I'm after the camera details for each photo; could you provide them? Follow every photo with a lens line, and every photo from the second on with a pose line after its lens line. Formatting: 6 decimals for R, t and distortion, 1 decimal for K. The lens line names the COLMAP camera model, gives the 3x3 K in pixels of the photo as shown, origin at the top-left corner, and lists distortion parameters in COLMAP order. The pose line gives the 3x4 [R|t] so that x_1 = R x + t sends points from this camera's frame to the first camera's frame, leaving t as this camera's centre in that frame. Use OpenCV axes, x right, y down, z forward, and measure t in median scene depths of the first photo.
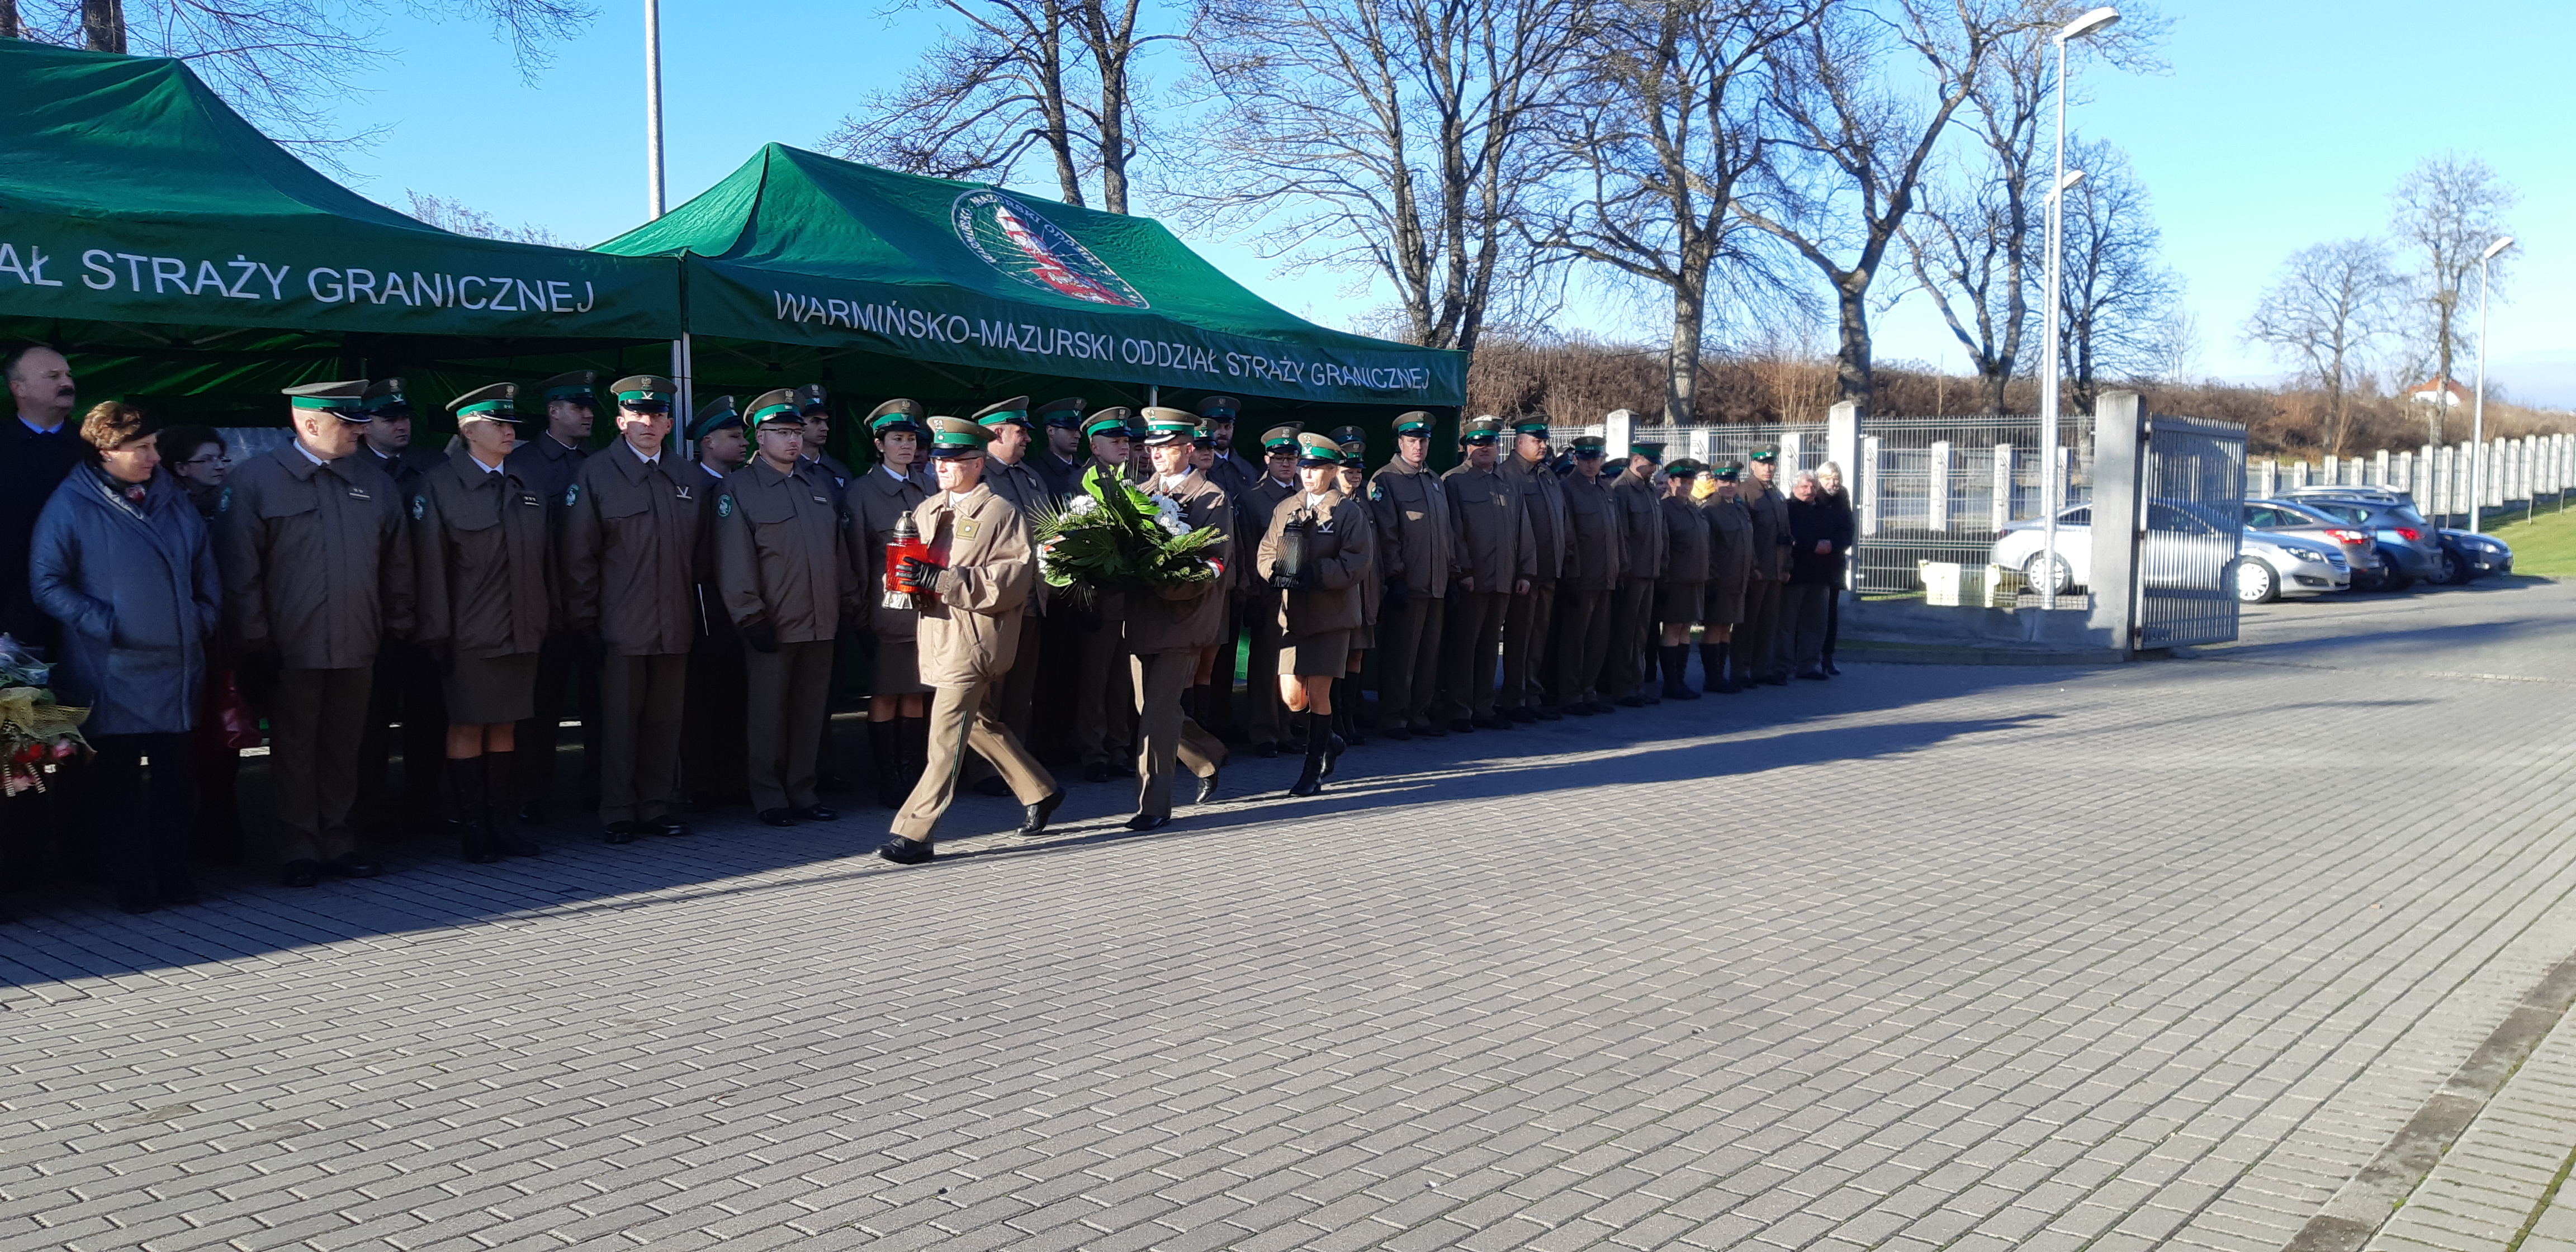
lens RADIAL K [[2038.8, 0, 1339.2], [0, 2038.8, 636.2], [0, 0, 1]] dist [0.068649, -0.147860]
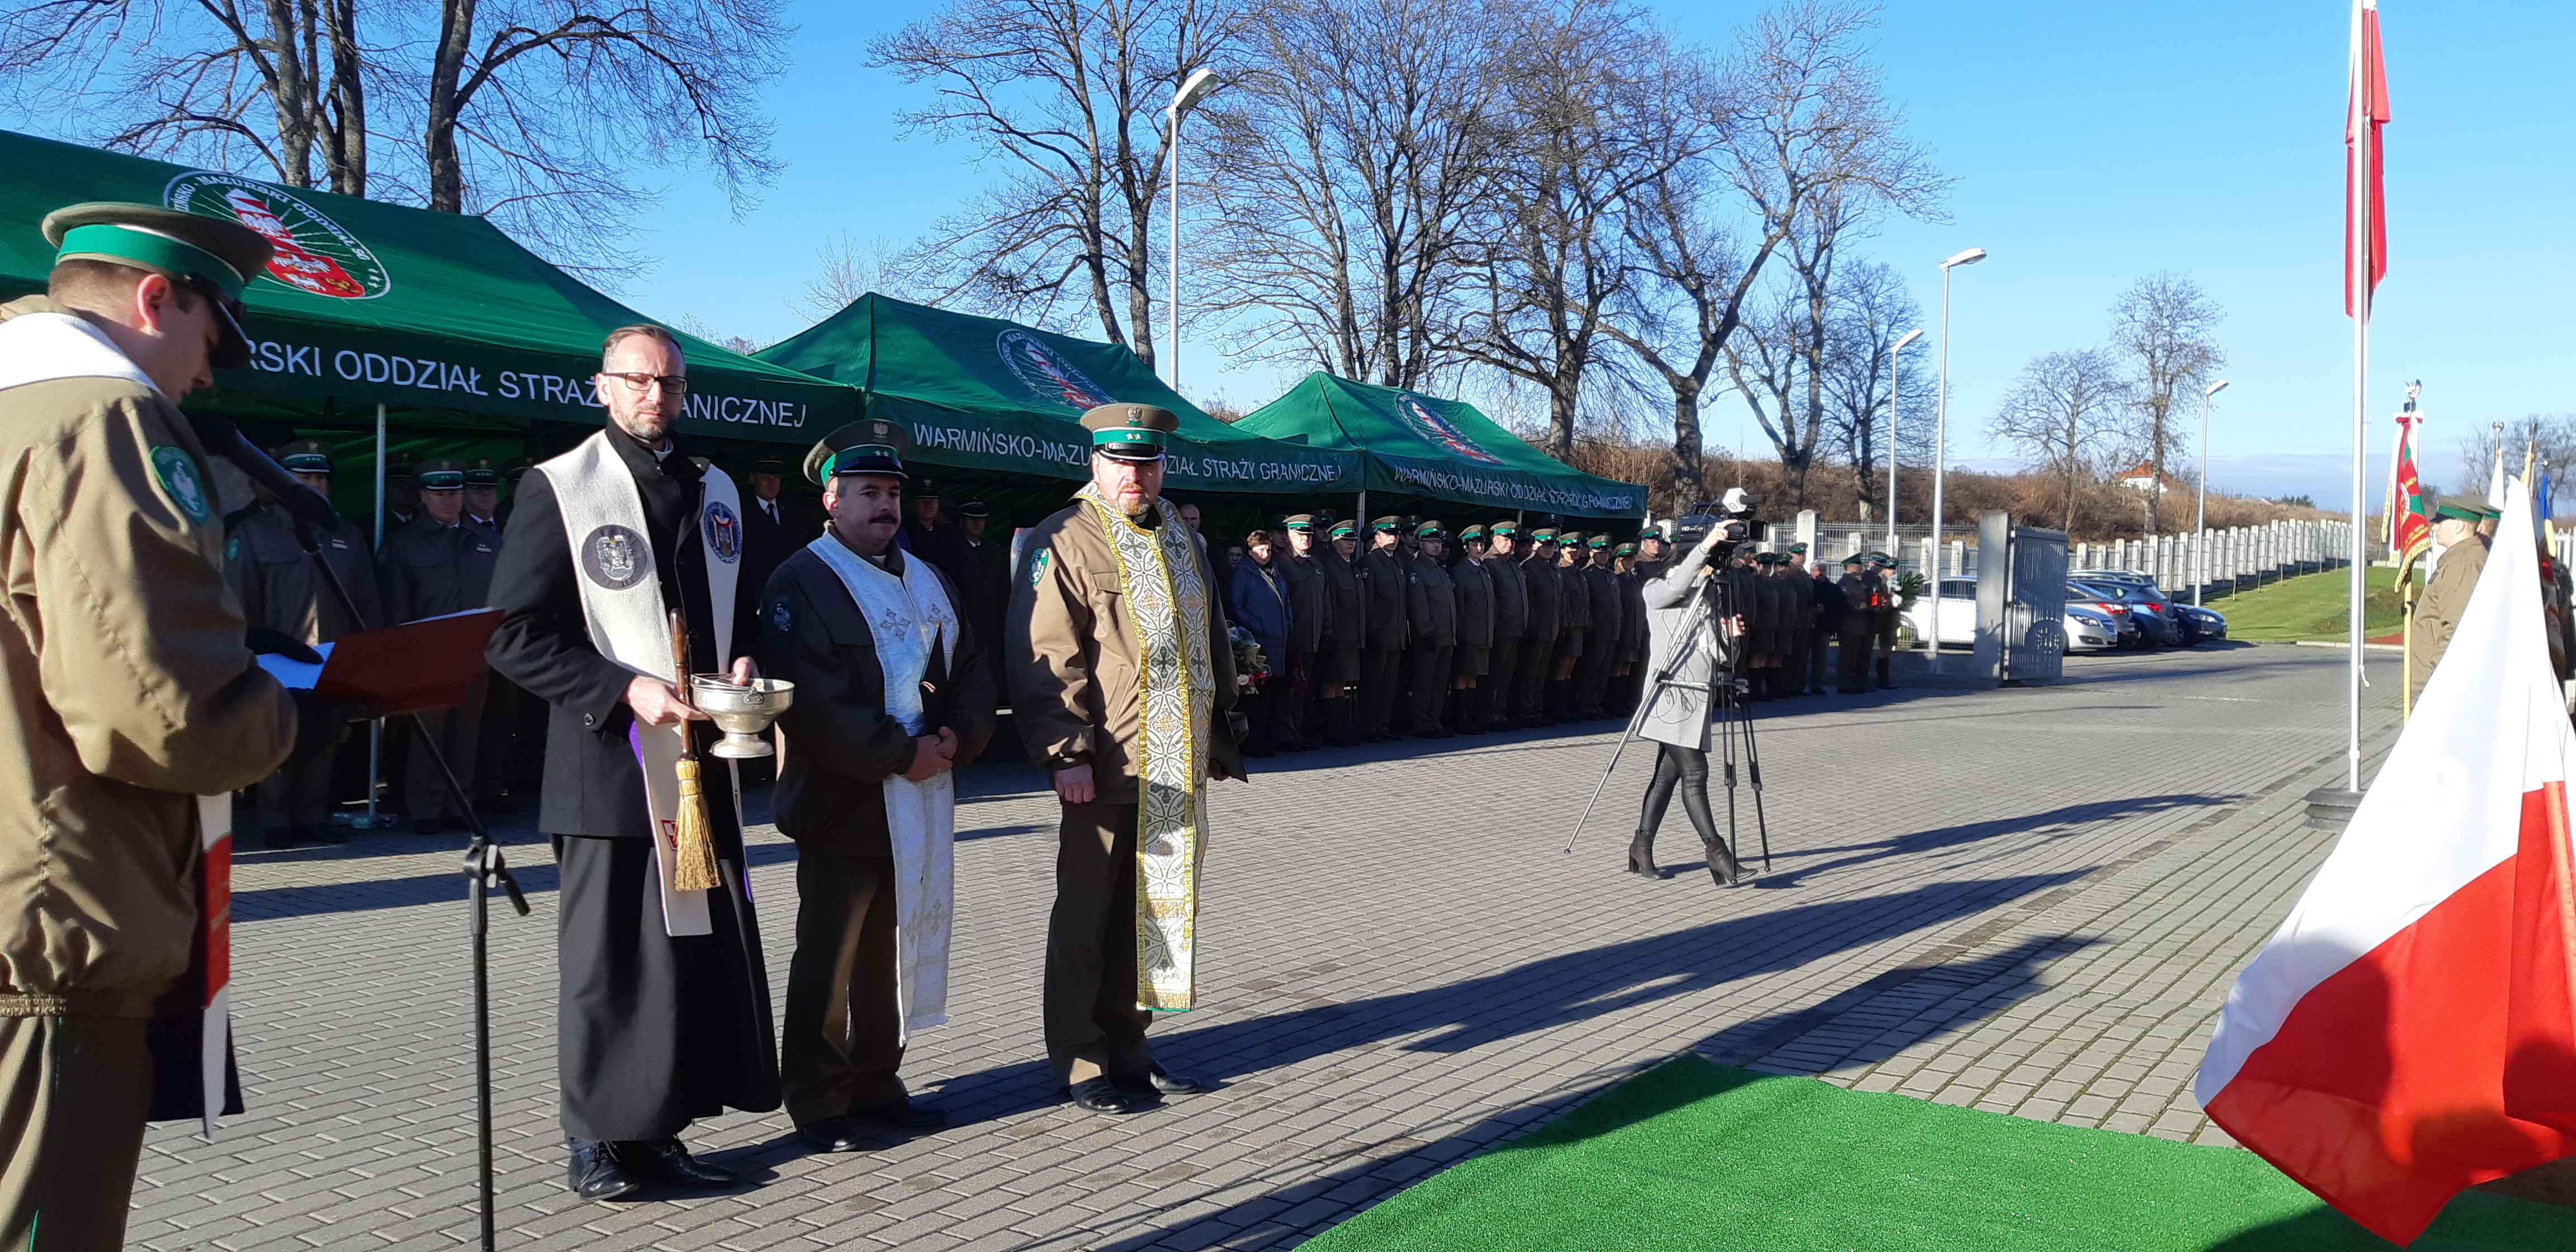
lens RADIAL K [[2038.8, 0, 1339.2], [0, 2038.8, 636.2], [0, 0, 1]] dist [0.068649, -0.147860]
pose [[0.992793, 0.015434, 0.118843, -0.085259], [-0.012106, 0.999516, -0.028670, 0.007205], [-0.119228, 0.027024, 0.992499, -0.136119]]
